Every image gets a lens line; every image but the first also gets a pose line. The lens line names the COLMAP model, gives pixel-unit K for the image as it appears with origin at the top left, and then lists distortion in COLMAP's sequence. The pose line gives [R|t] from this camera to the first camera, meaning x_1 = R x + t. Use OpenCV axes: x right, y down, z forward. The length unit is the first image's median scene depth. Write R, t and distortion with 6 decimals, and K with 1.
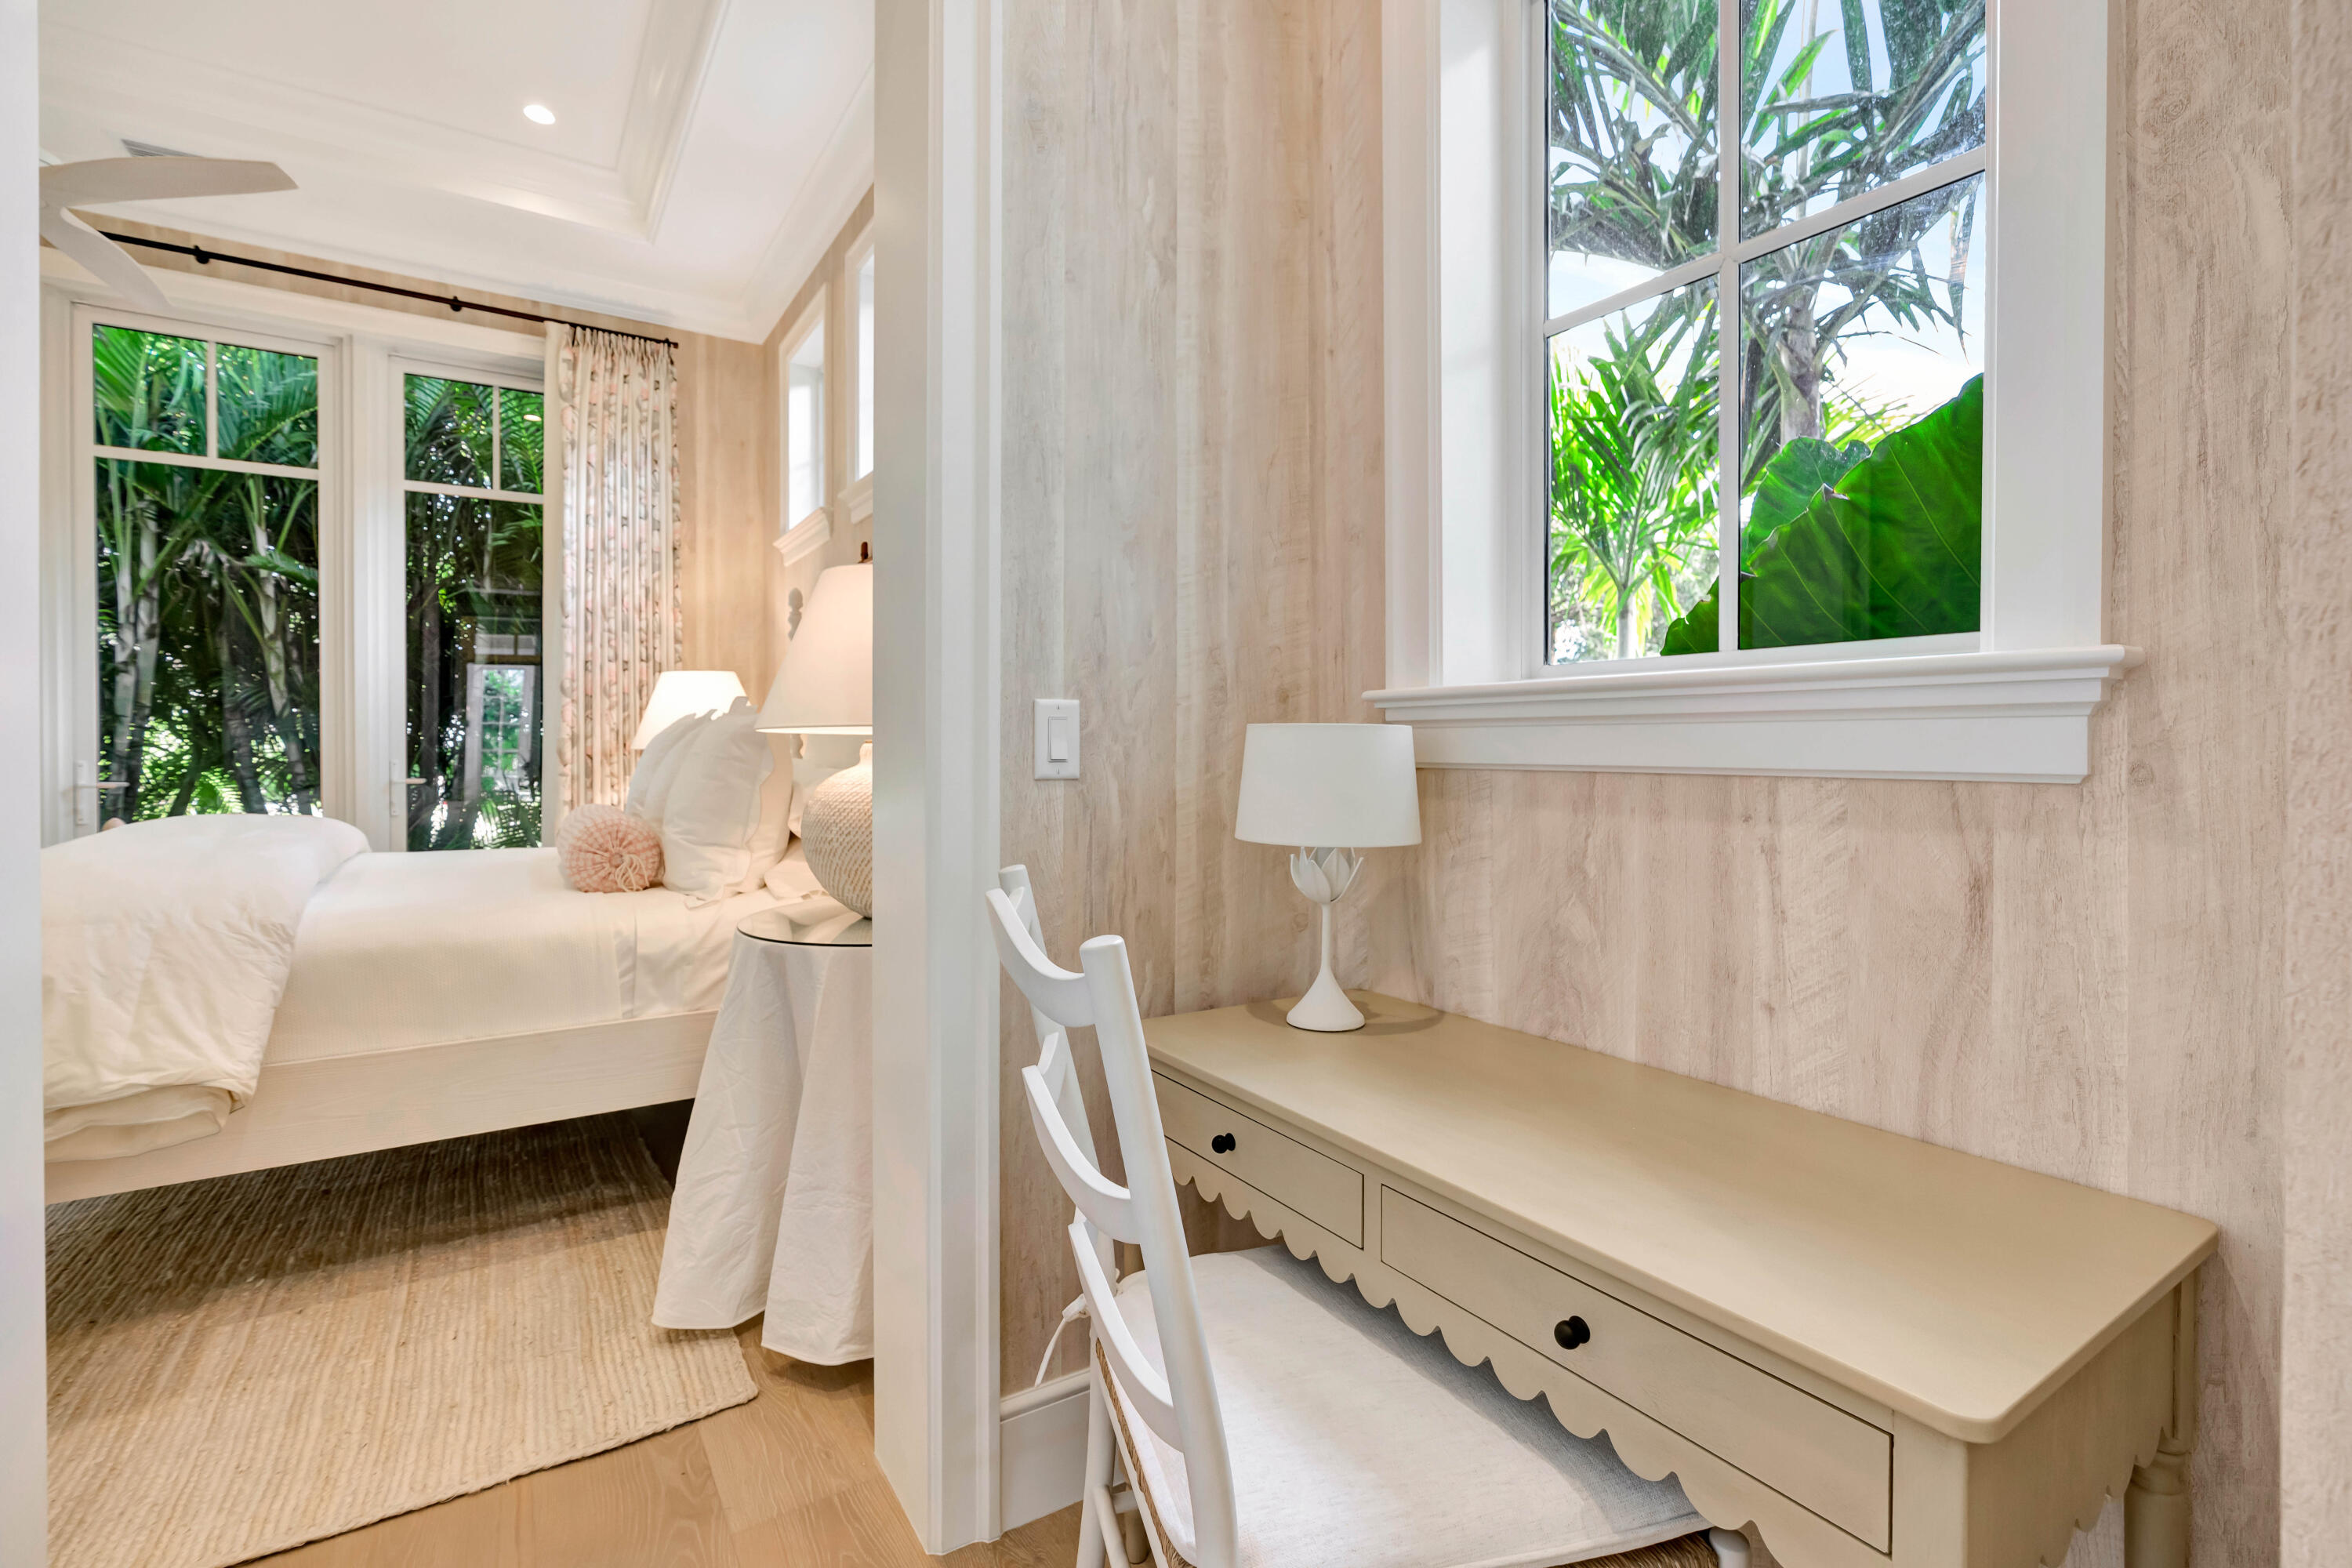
lens RADIAL K [[1054.1, 0, 1176.8], [0, 1054.1, 755.3], [0, 0, 1]] dist [-0.018890, 0.008552]
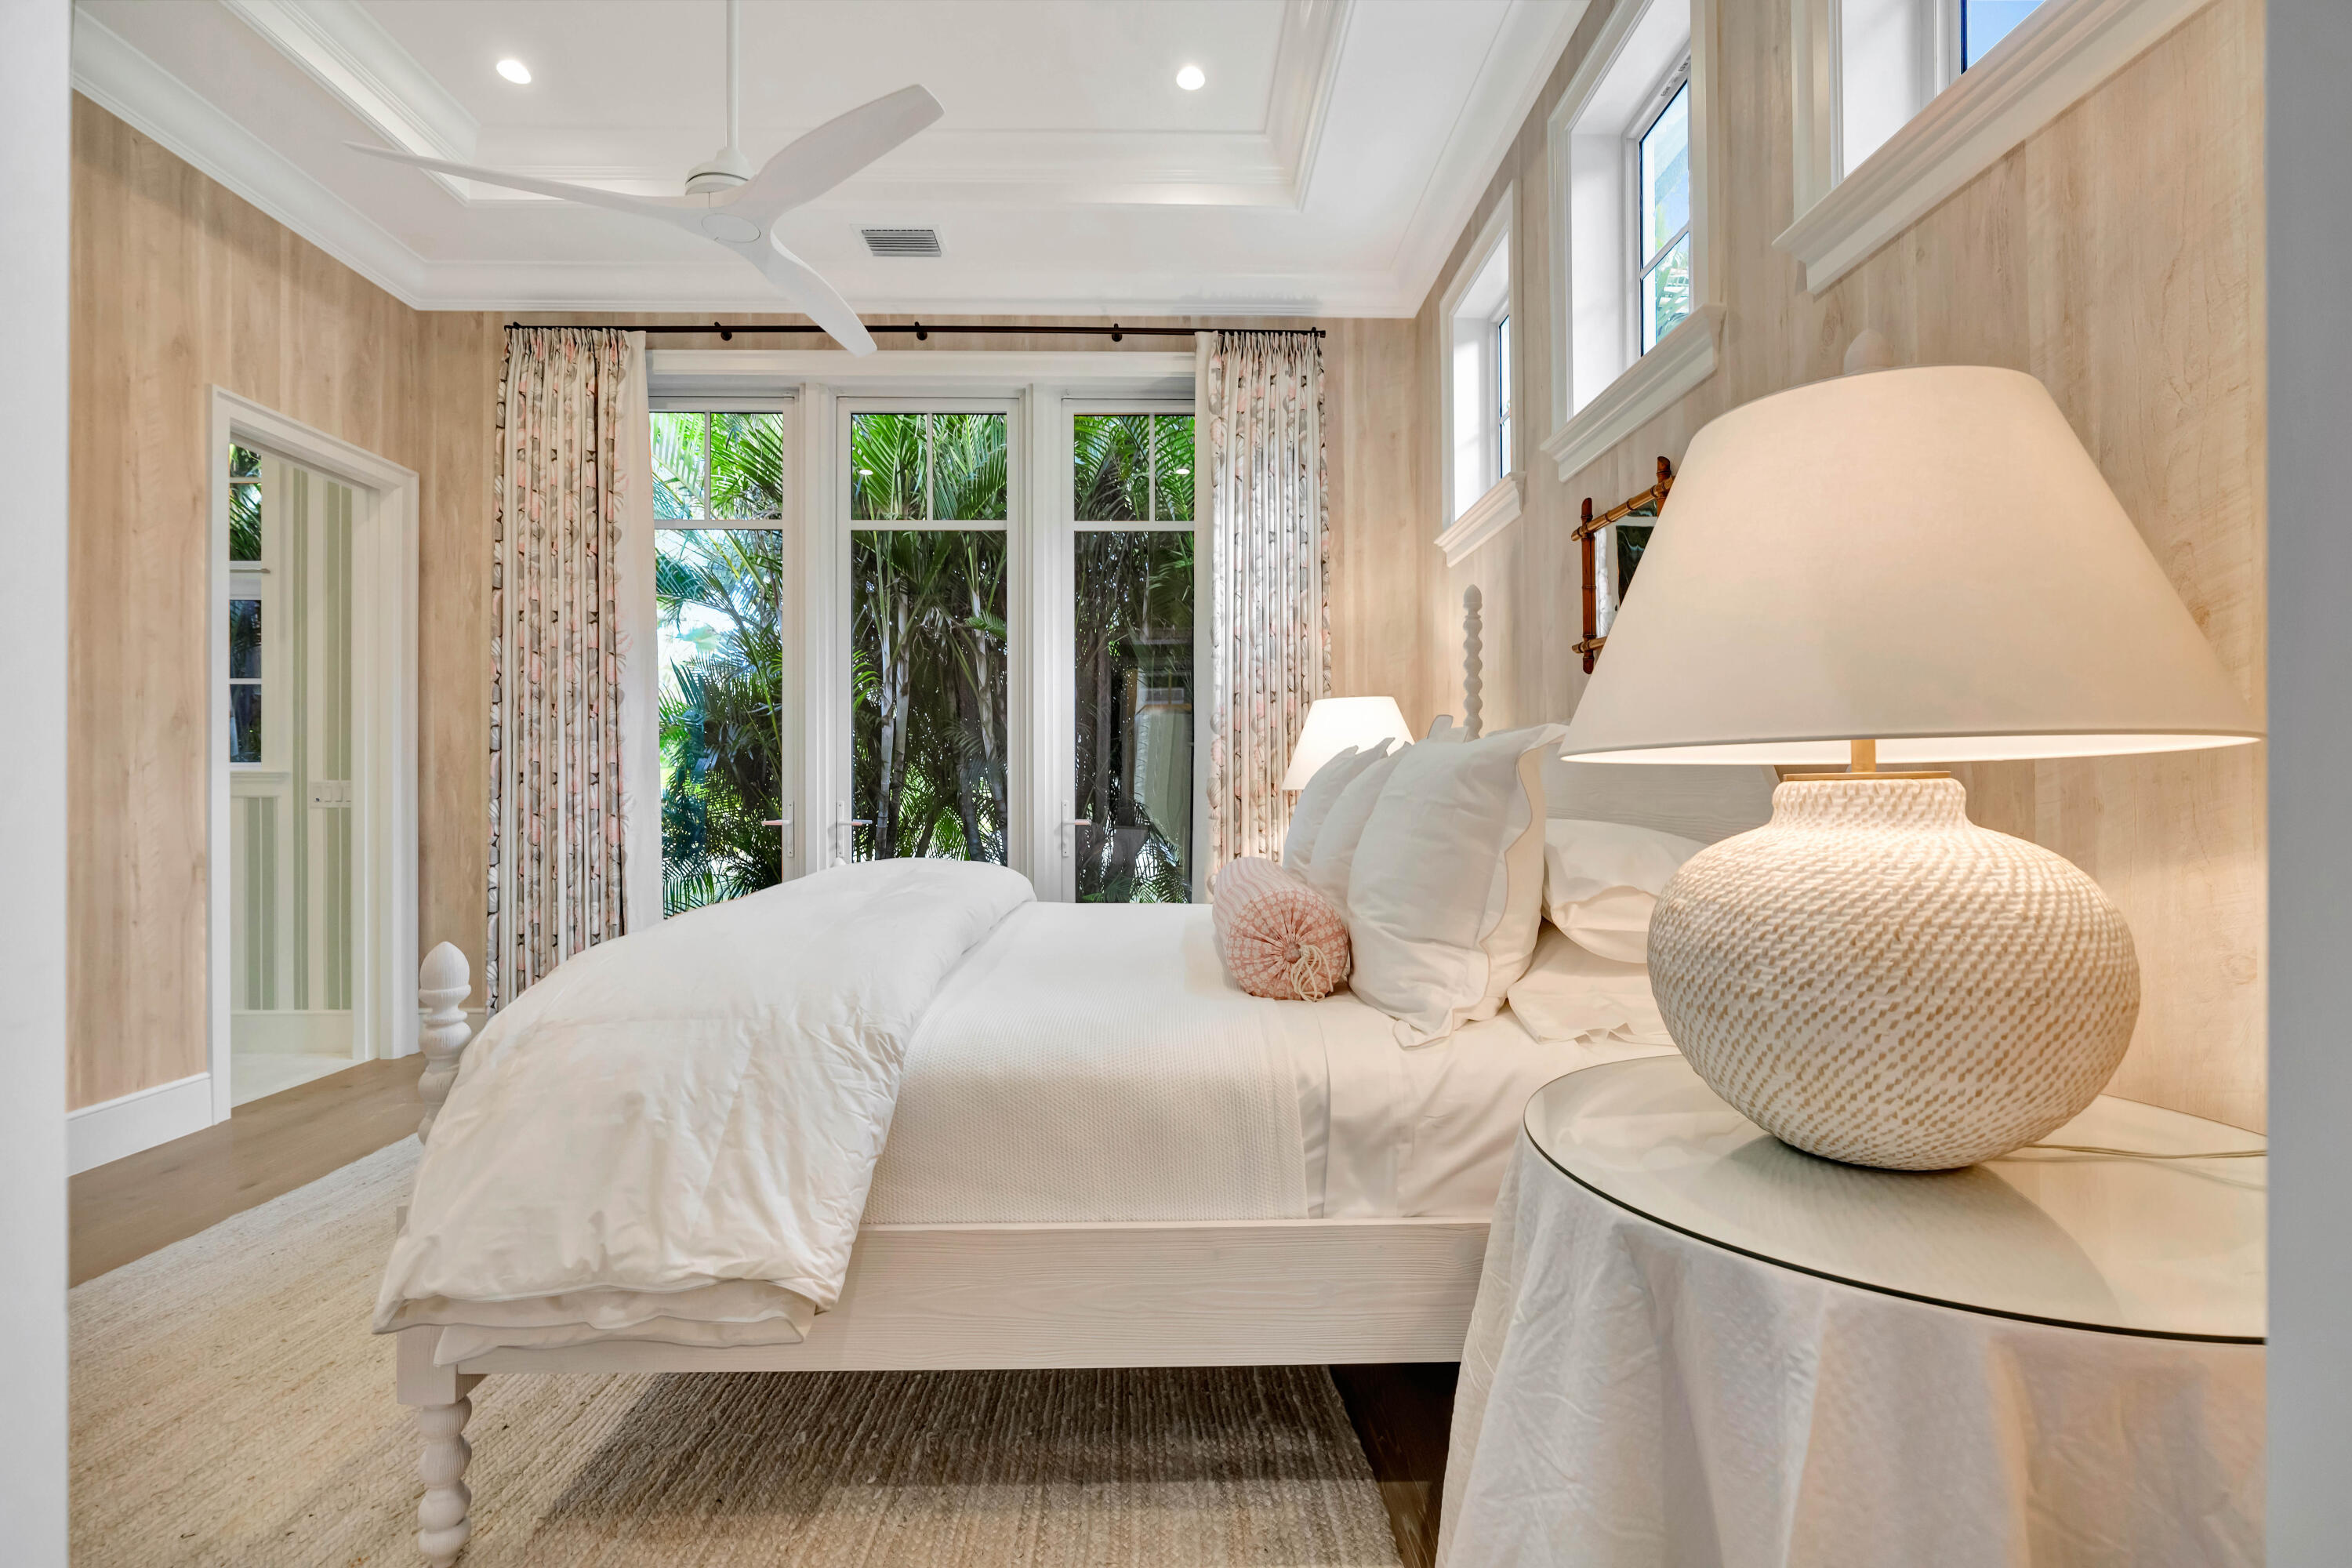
lens RADIAL K [[1047.4, 0, 1183.6], [0, 1047.4, 781.8], [0, 0, 1]] dist [-0.013489, 0.006225]
pose [[0.852815, -0.004270, -0.522195, -0.127150], [-0.002156, 0.999929, -0.011697, -0.002120], [0.522208, 0.011101, 0.852746, 0.202795]]
